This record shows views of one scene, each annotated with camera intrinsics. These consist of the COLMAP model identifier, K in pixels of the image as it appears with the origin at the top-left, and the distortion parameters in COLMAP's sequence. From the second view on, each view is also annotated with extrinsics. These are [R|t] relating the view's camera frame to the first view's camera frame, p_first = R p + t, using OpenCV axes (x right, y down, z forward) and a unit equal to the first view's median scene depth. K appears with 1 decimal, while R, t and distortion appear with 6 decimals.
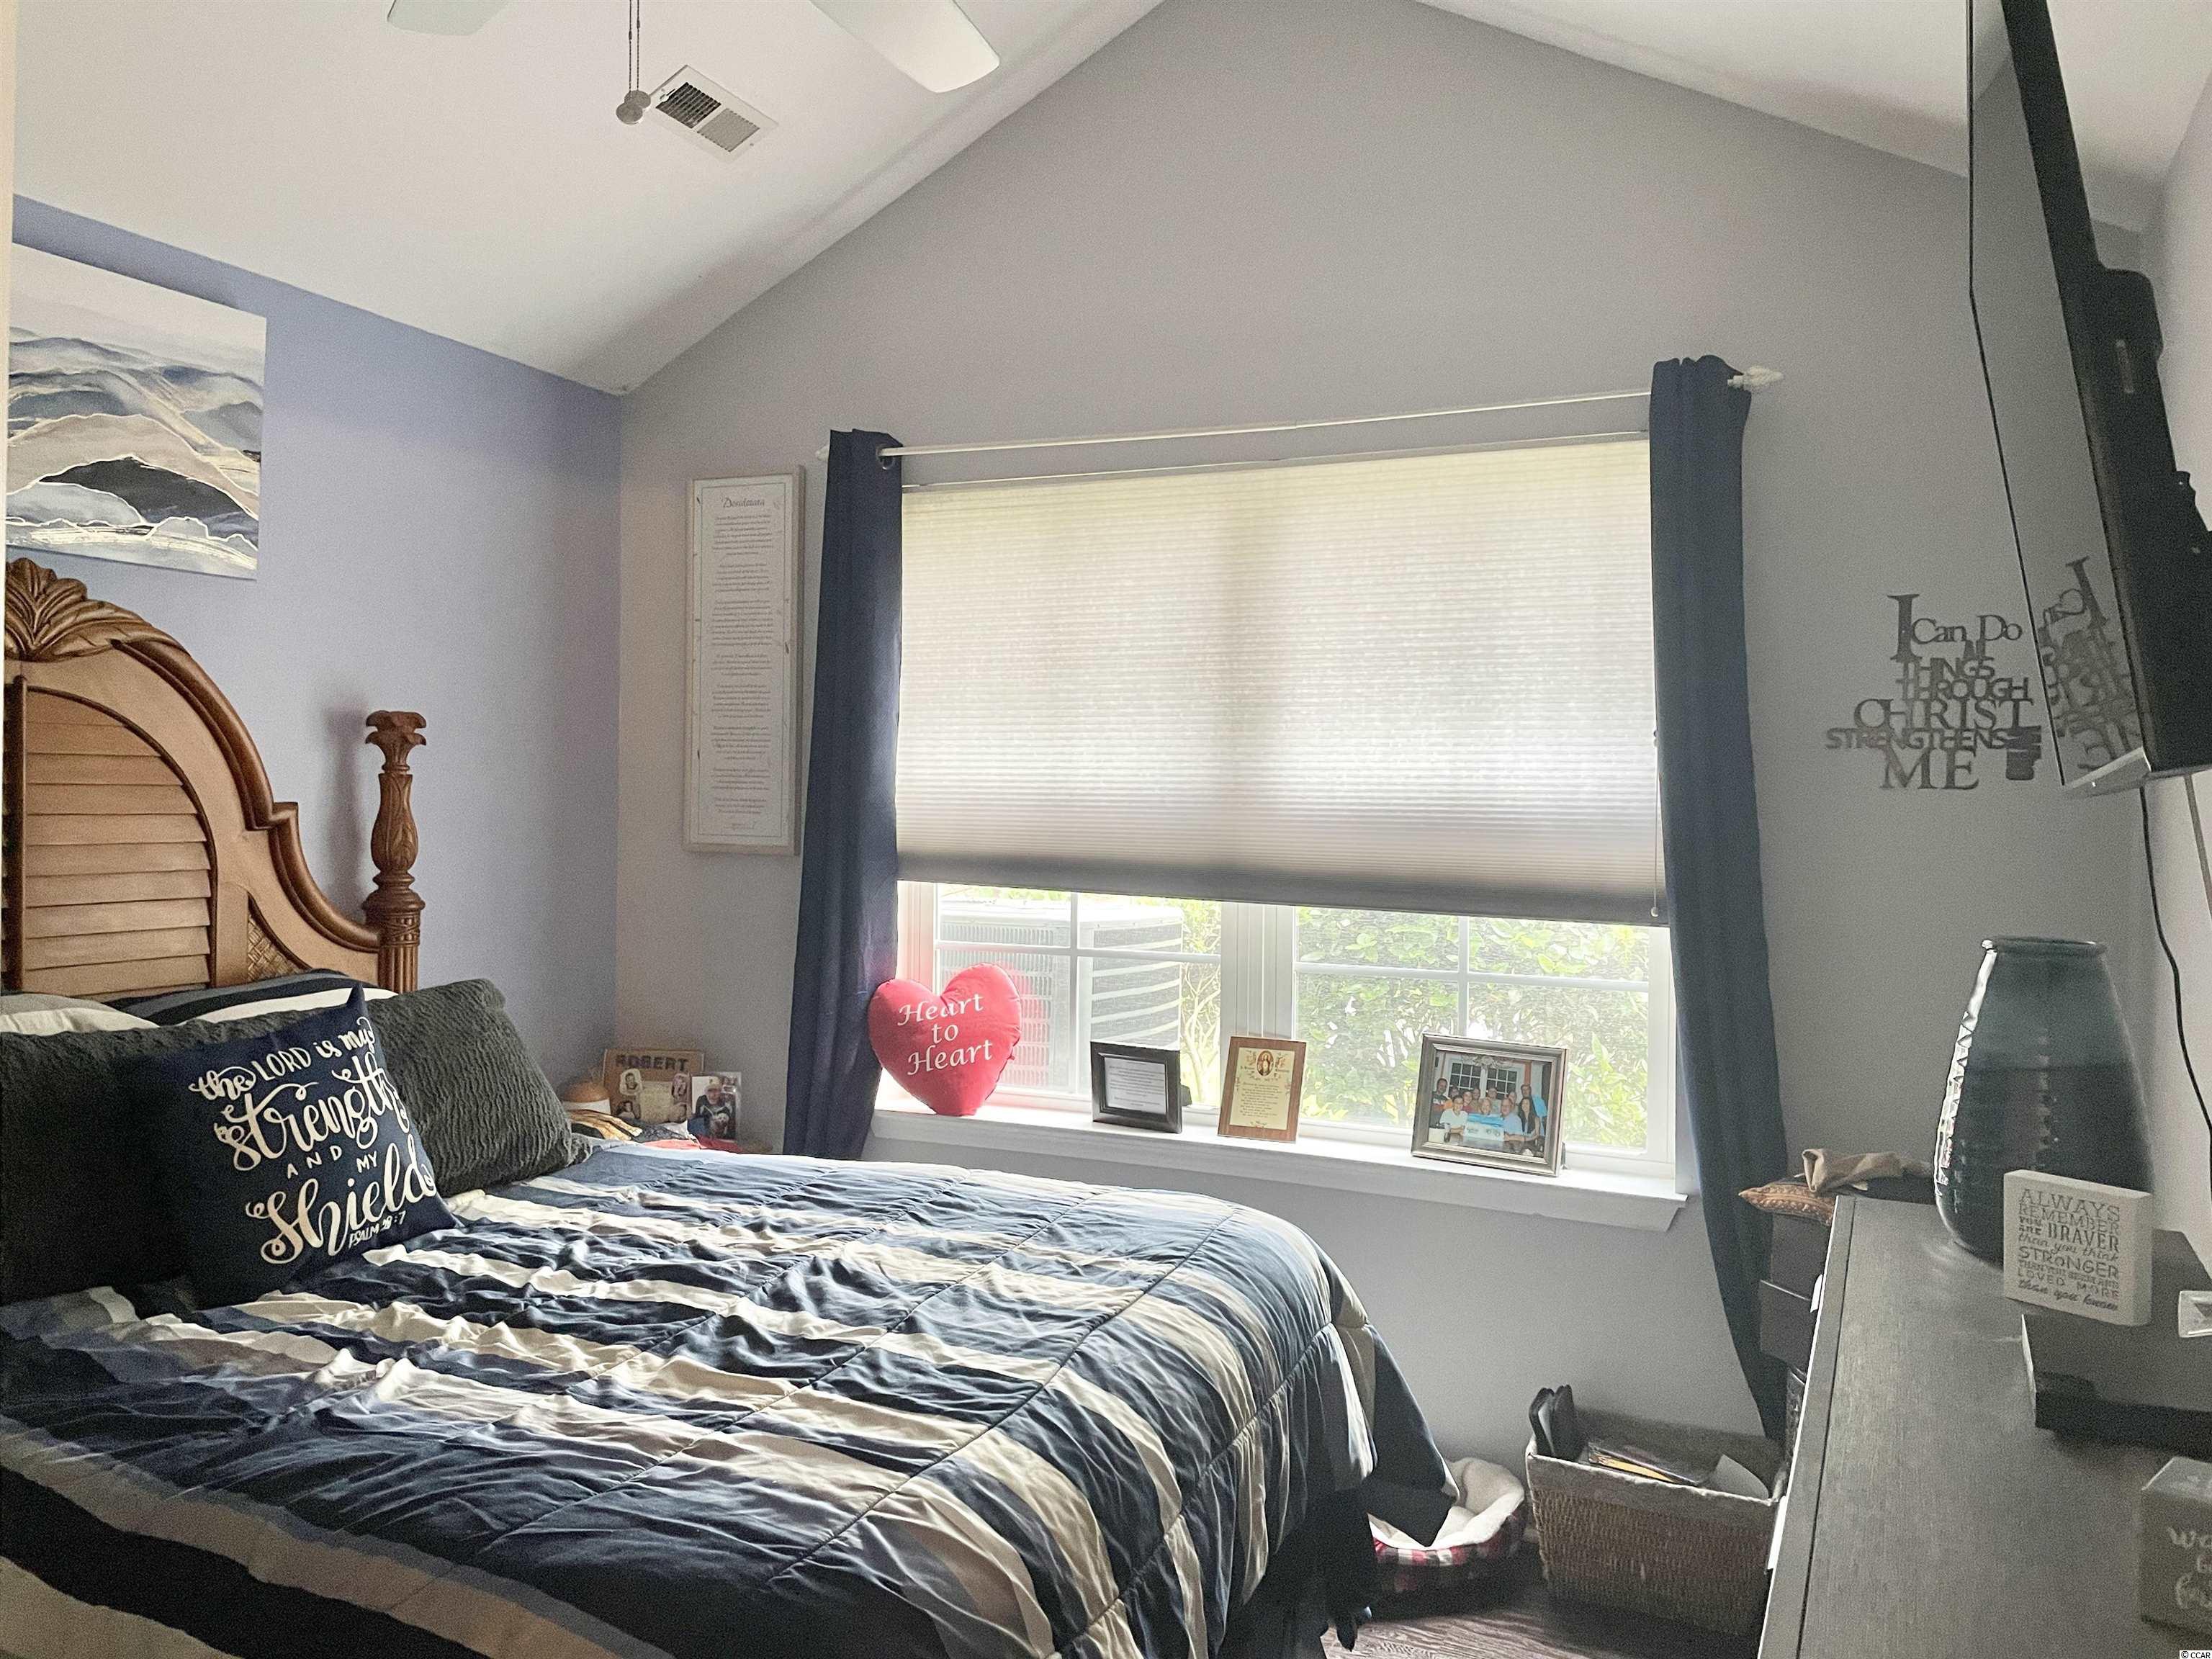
lens RADIAL K [[1691.8, 0, 1105.7], [0, 1691.8, 830.8], [0, 0, 1]] dist [0.089881, -0.104889]
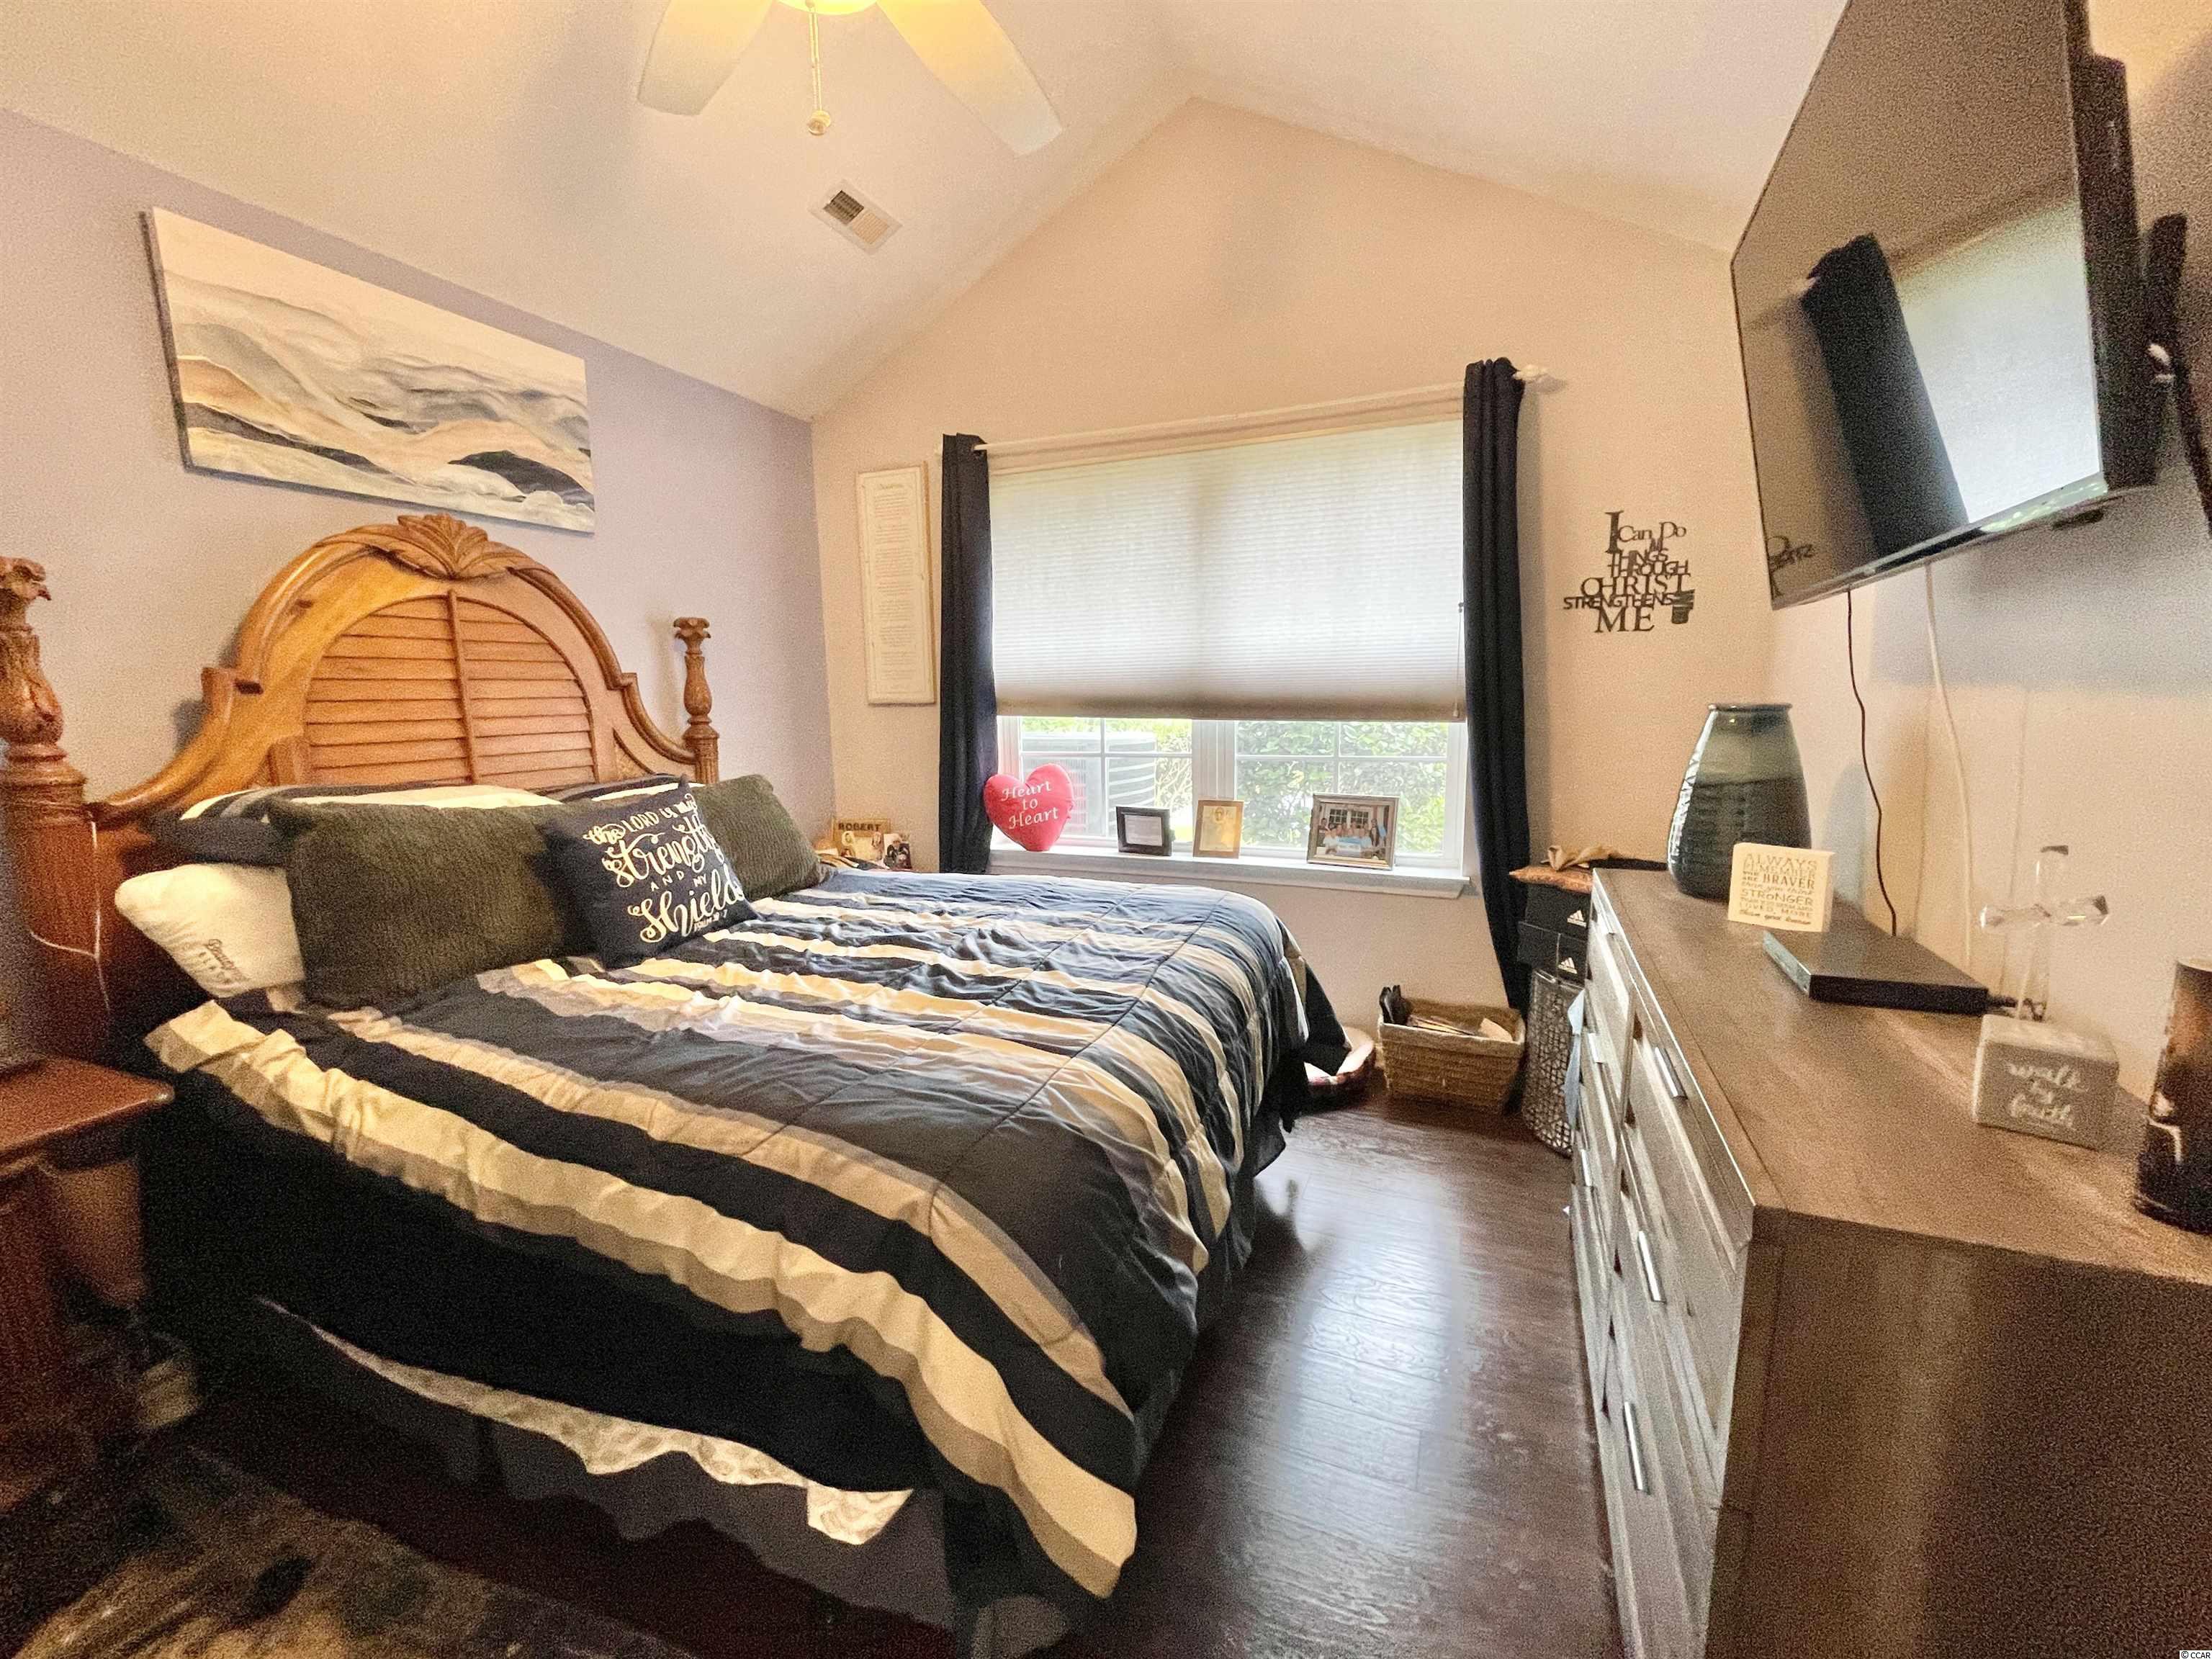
lens RADIAL K [[911.4, 0, 1116.9], [0, 911.4, 837.0], [0, 0, 1]] dist [0.011356, 0.000146]
pose [[0.998988, -0.034590, 0.028734, -0.053938], [0.030179, 0.989426, 0.141866, 0.037420], [-0.033337, -0.140856, 0.989469, 0.123848]]
